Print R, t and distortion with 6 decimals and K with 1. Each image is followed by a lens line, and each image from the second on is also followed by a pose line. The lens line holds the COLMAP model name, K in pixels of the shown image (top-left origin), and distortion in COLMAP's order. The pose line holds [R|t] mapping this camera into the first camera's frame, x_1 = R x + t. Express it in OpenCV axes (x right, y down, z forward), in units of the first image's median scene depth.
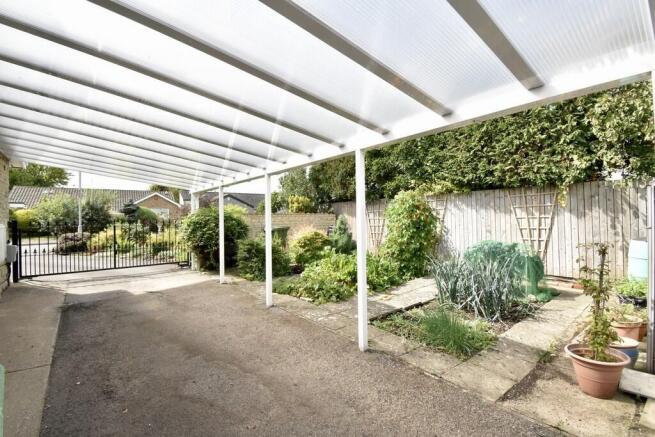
lens RADIAL K [[284.8, 0, 327.5], [0, 284.8, 218.5], [0, 0, 1]] dist [0.001320, -0.019913]
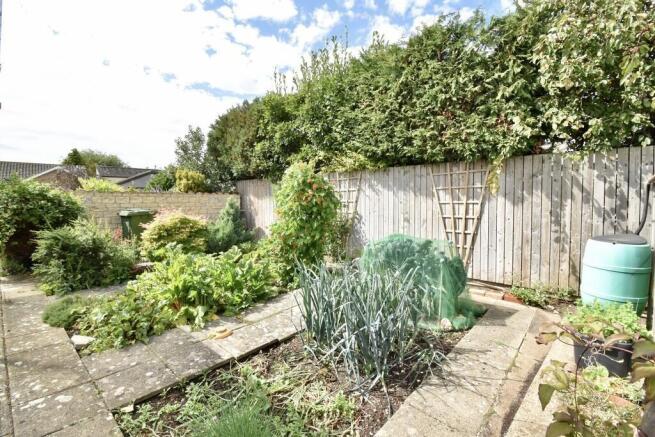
lens RADIAL K [[284.8, 0, 327.5], [0, 284.8, 218.5], [0, 0, 1]] dist [0.001320, -0.019913]
pose [[0.986559, 0.007427, 0.163238, 0.262441], [-0.017198, 0.998138, 0.058527, -0.000622], [-0.162499, -0.060548, 0.984849, 0.315489]]
